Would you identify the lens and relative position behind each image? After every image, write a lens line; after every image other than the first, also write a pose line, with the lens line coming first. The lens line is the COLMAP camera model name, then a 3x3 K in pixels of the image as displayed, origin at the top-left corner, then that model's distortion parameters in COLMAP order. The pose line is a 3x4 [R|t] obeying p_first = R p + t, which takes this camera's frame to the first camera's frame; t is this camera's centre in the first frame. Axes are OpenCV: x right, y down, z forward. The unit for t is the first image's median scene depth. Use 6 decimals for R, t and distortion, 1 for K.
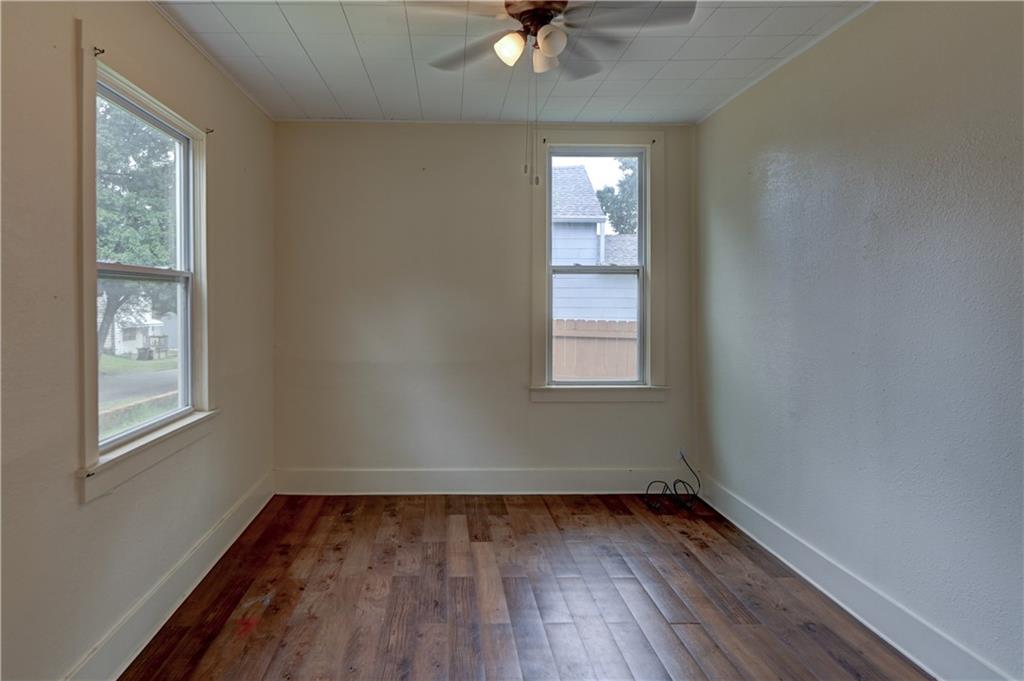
lens RADIAL K [[555.4, 0, 457.5], [0, 555.4, 303.4], [0, 0, 1]] dist [-0.003220, -0.007622]
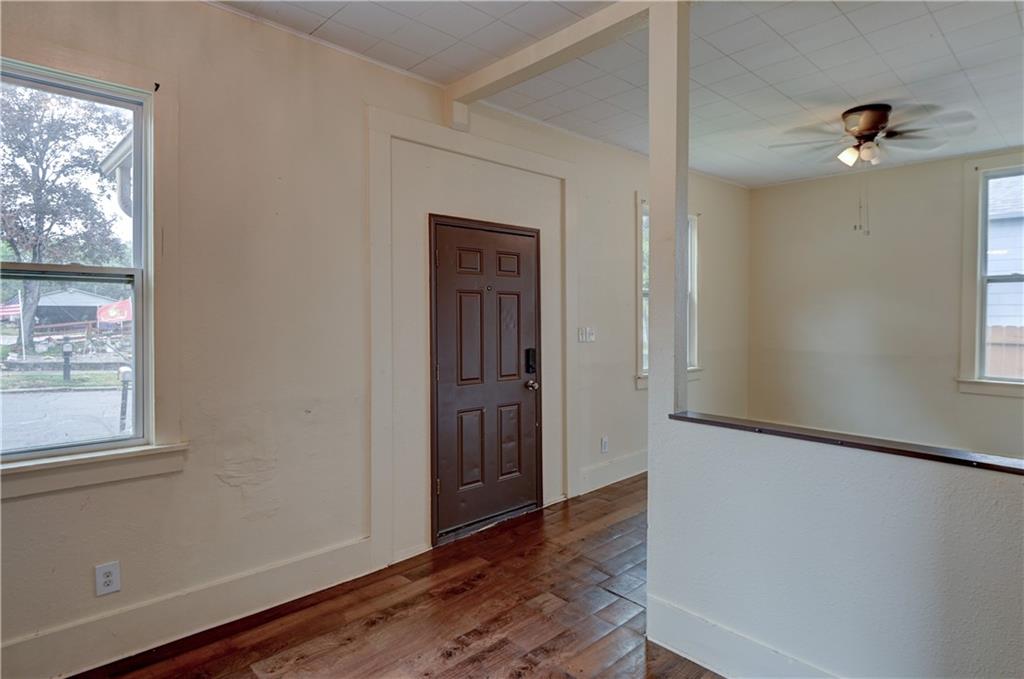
lens RADIAL K [[555.4, 0, 517.8], [0, 555.4, 323.5], [0, 0, 1]] dist [-0.003220, -0.007622]
pose [[0.676163, 0.010335, -0.736680, 0.356160], [-0.000937, 0.999913, 0.013169, 0.016151], [0.736752, -0.008214, 0.676114, -0.482682]]
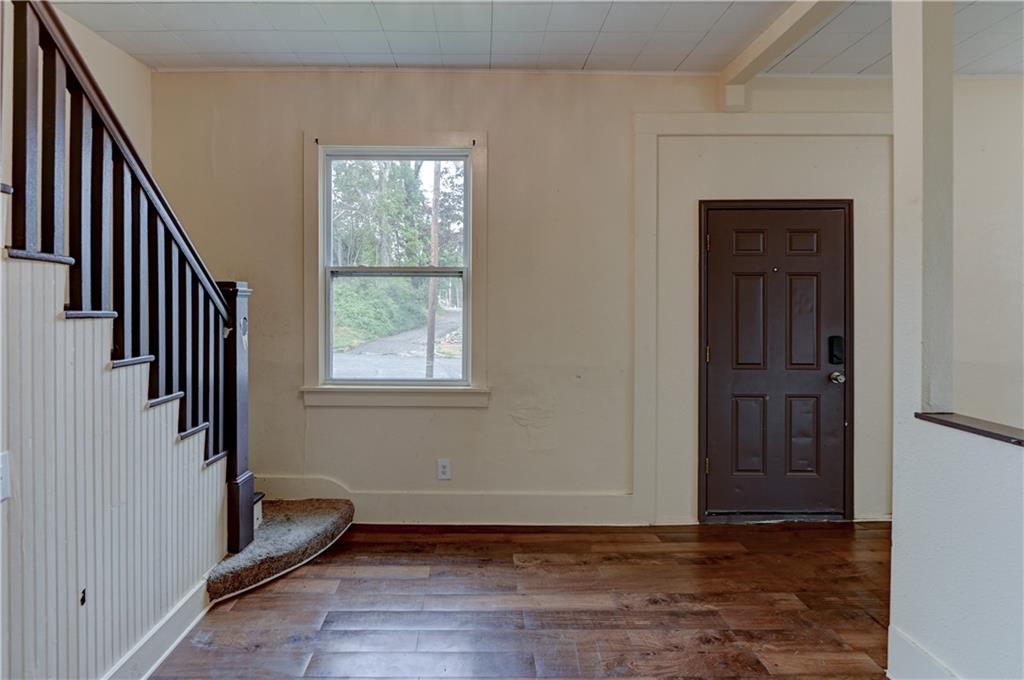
lens RADIAL K [[555.4, 0, 477.2], [0, 555.4, 310.8], [0, 0, 1]] dist [-0.003220, -0.007622]
pose [[-0.031219, 0.007717, -0.999483, 0.515602], [-0.002008, 0.999968, 0.007783, 0.027440], [0.999511, 0.002250, -0.031203, -0.345043]]
